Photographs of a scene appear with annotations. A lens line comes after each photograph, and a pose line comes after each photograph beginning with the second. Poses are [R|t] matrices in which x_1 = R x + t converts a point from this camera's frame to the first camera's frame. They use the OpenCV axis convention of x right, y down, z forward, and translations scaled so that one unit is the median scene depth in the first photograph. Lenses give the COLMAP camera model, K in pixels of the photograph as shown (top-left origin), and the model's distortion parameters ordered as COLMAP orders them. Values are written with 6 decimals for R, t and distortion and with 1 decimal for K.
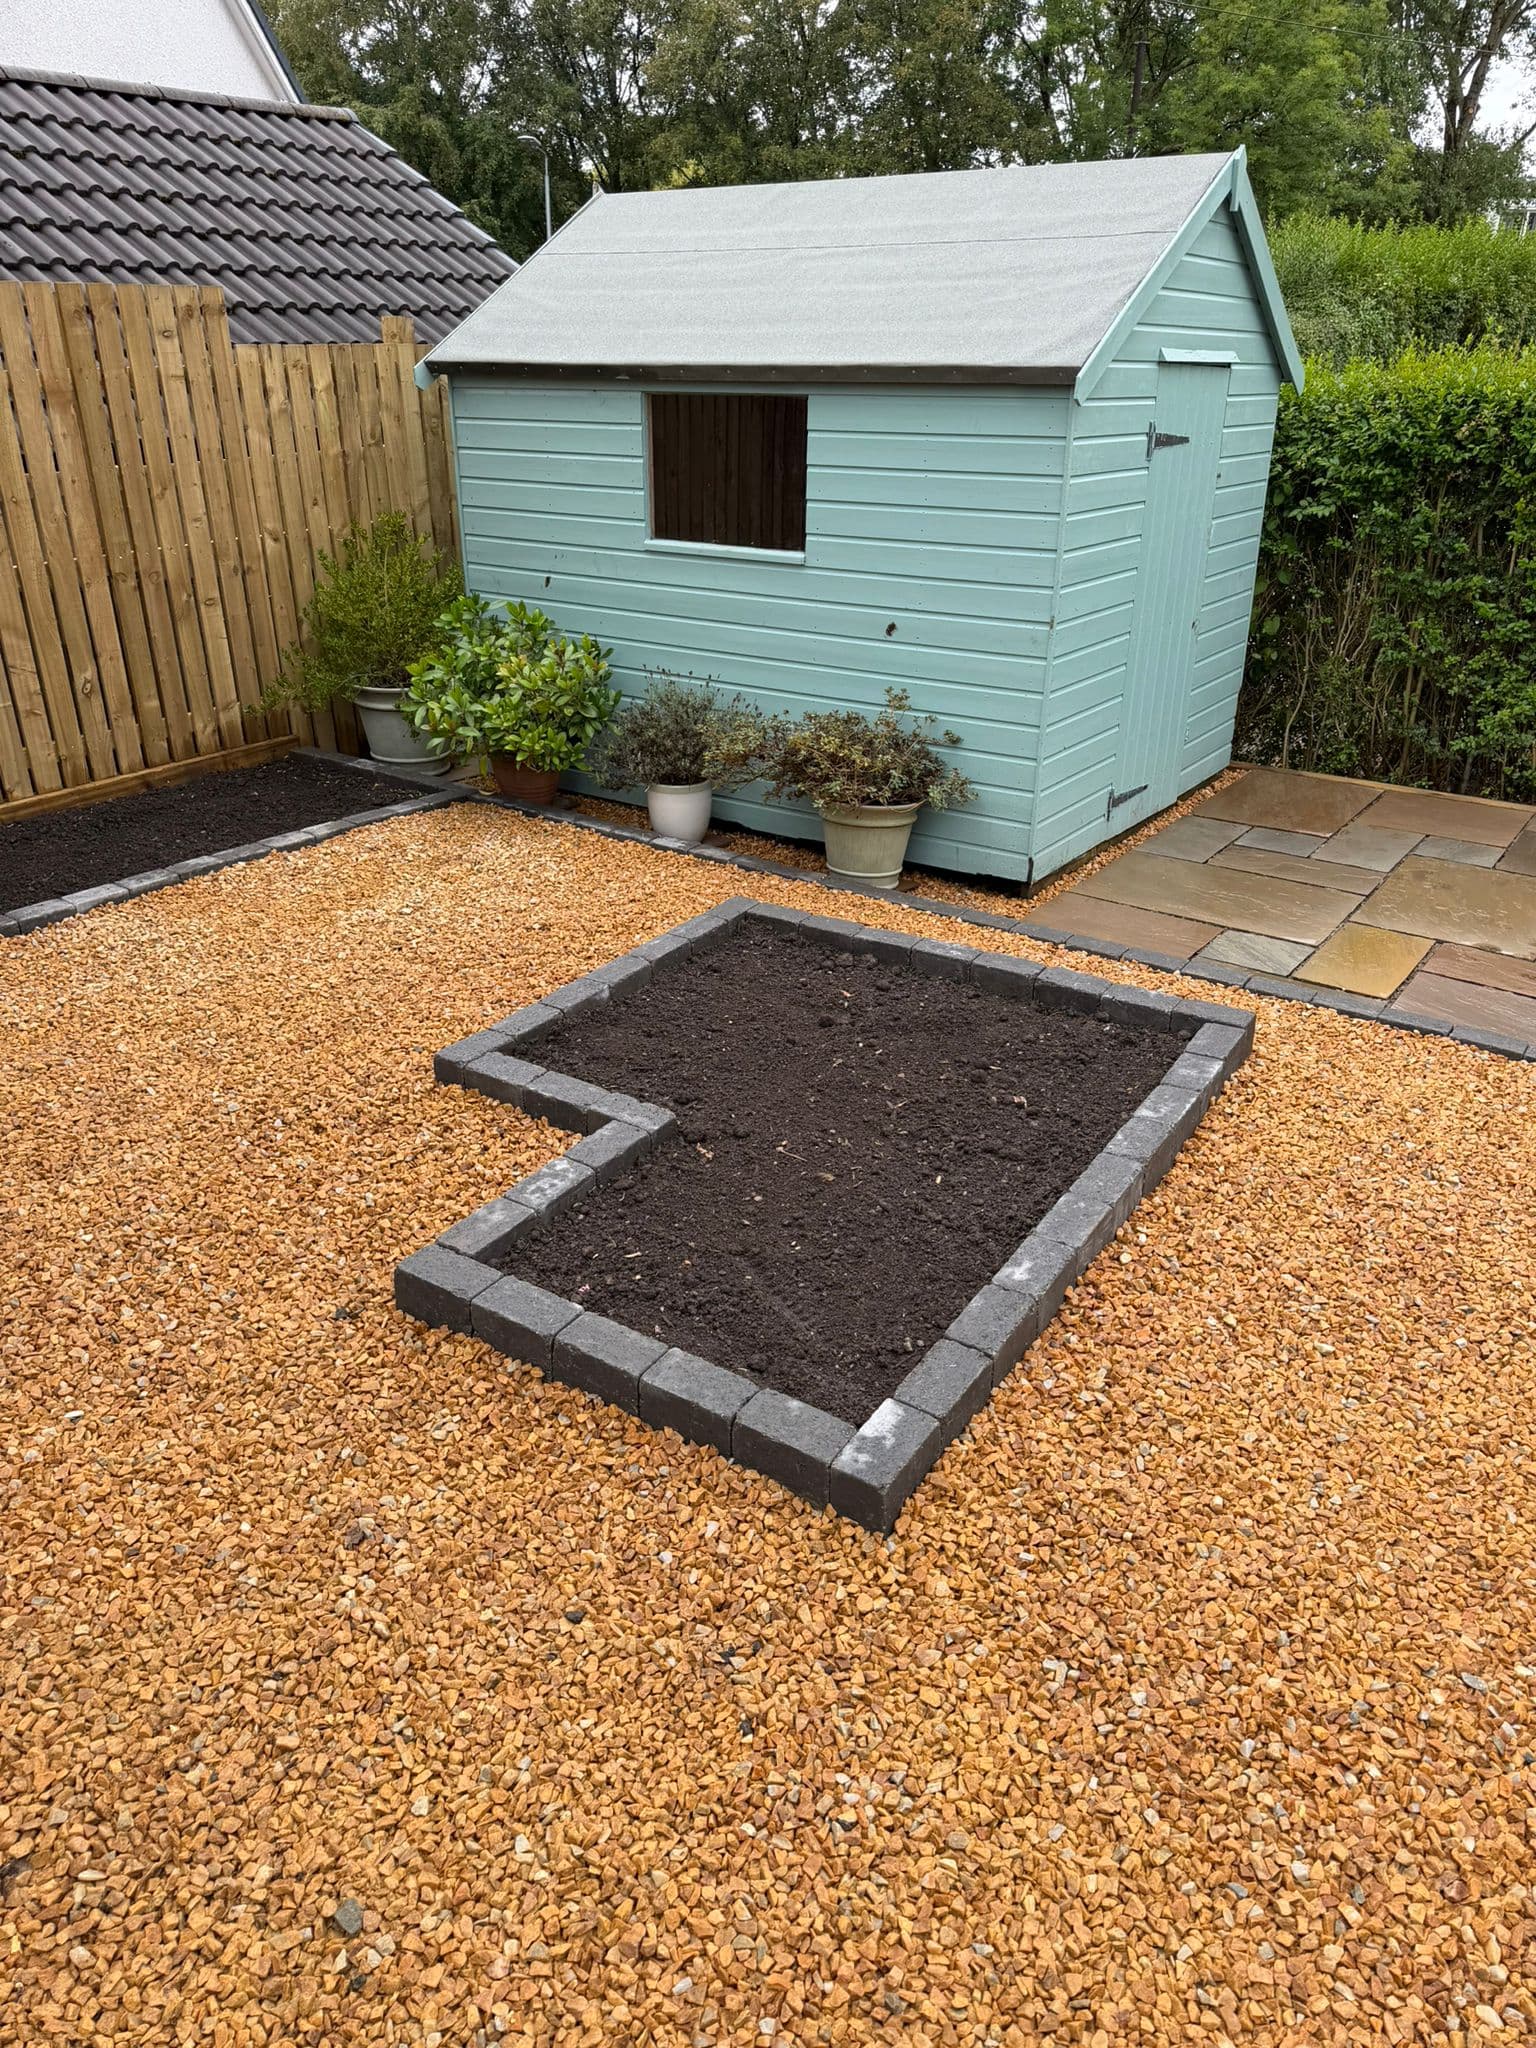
lens RADIAL K [[1452.2, 0, 768.0], [0, 1452.2, 1024.0], [0, 0, 1]] dist [0.064867, -0.079821]
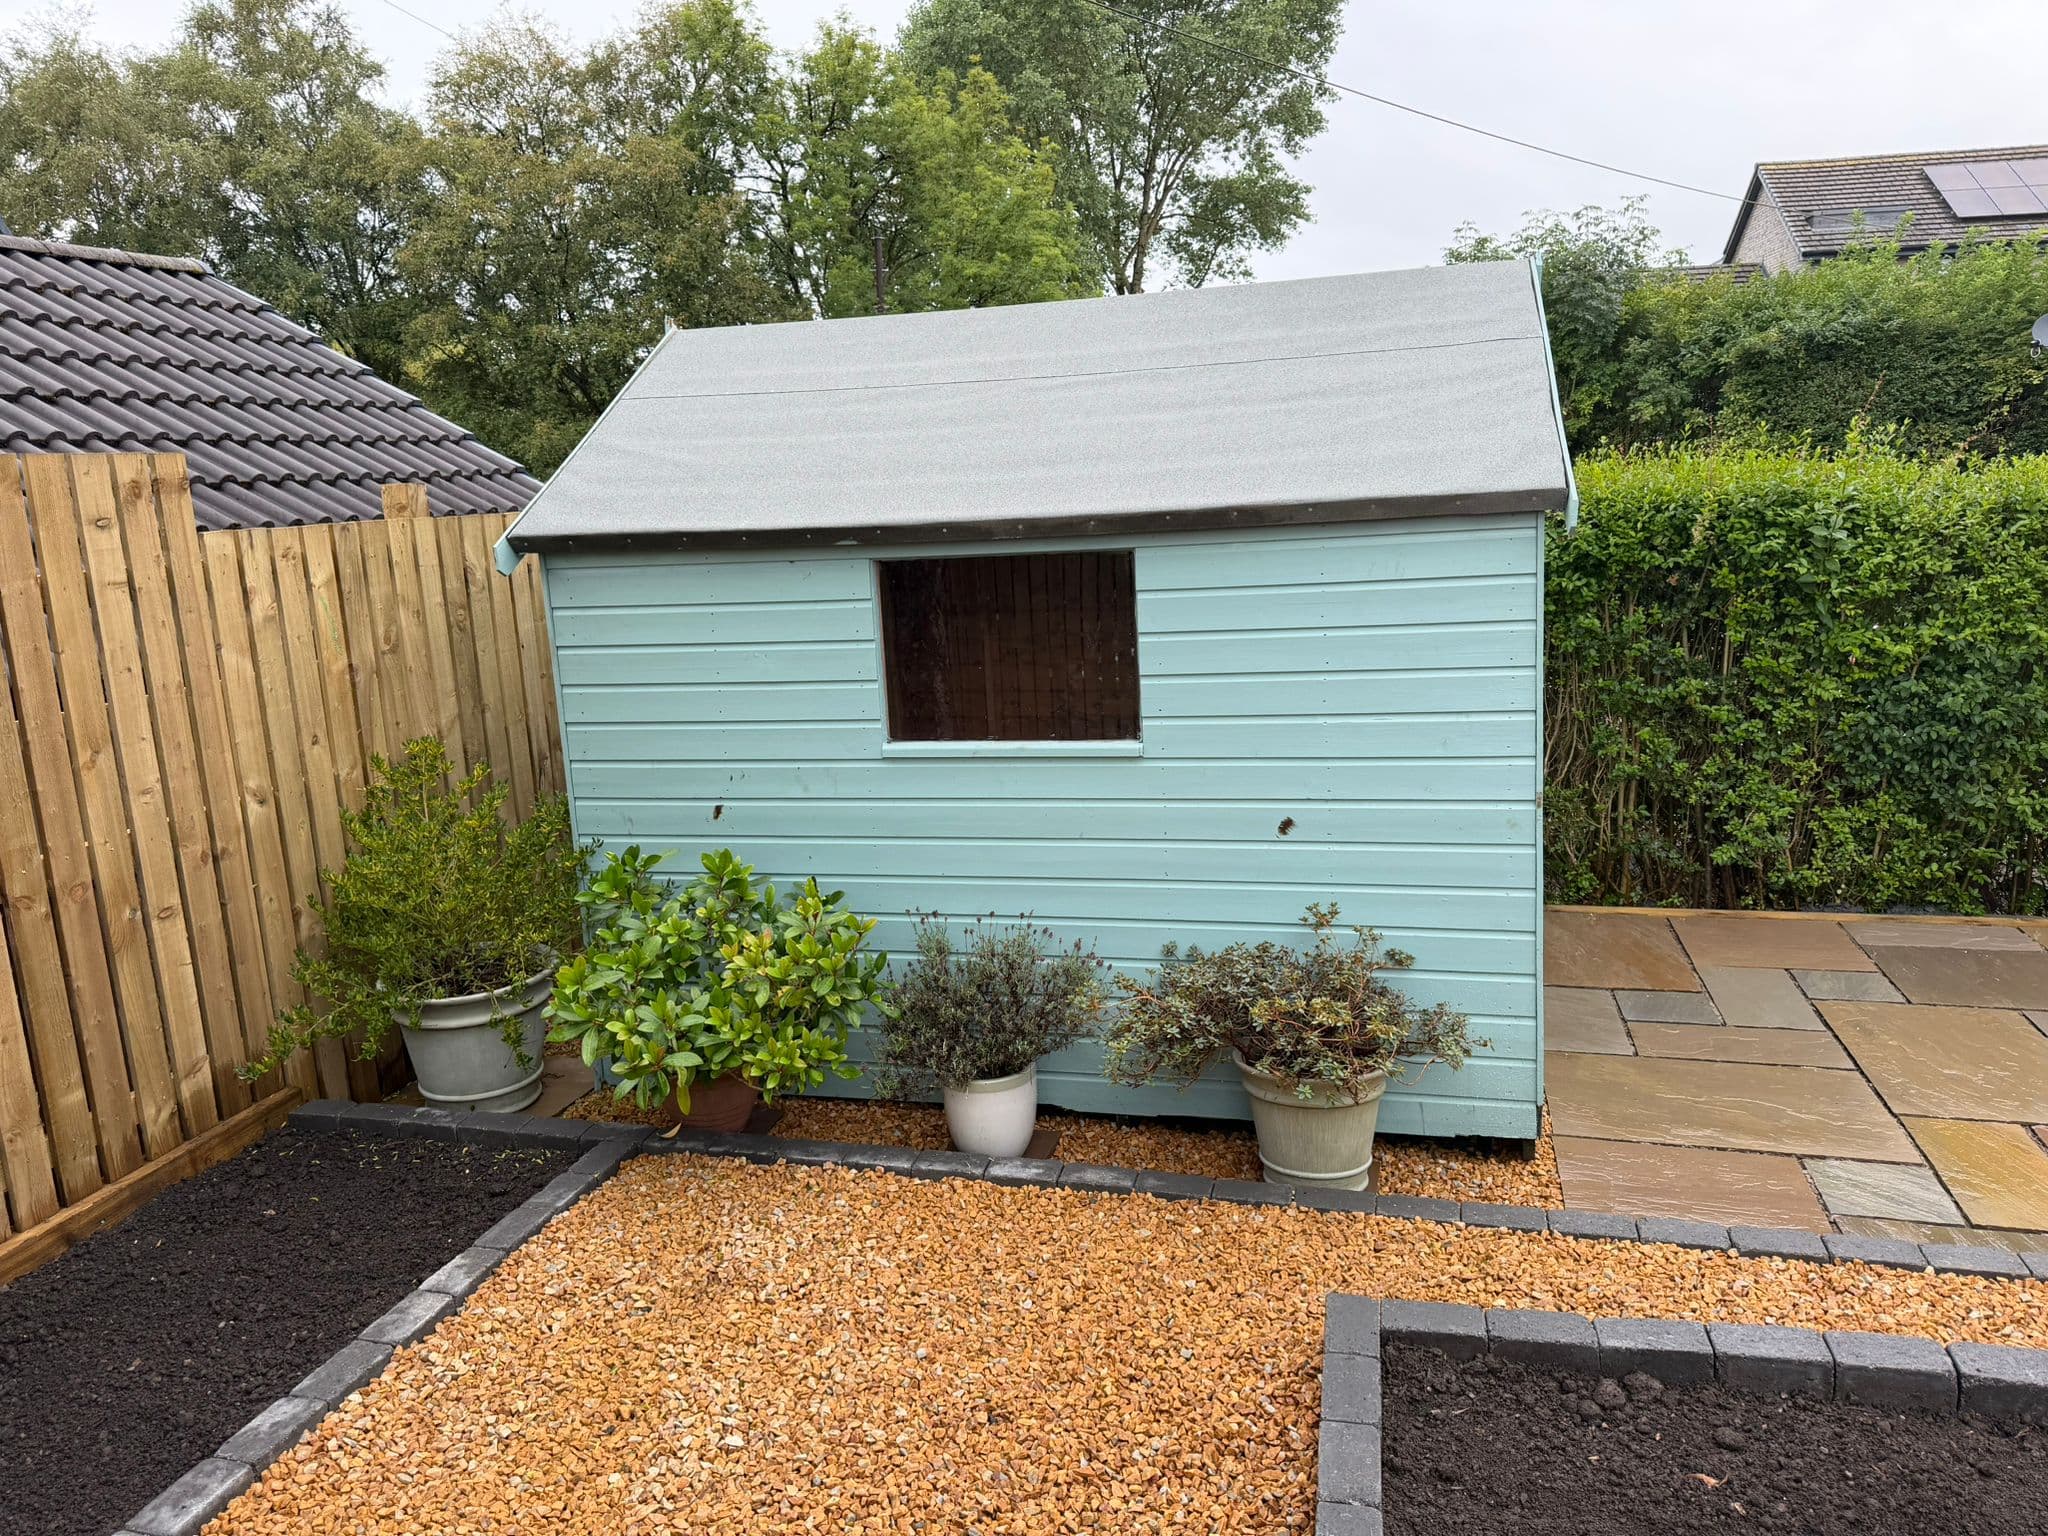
lens RADIAL K [[1452.2, 0, 1062.3], [0, 1452.2, 765.0], [0, 0, 1]] dist [0.064867, -0.079821]
pose [[0.935993, -0.114077, 0.333023, -0.233271], [0.192702, 0.957742, -0.213533, -0.146110], [-0.294591, 0.264039, 0.918422, 0.306655]]
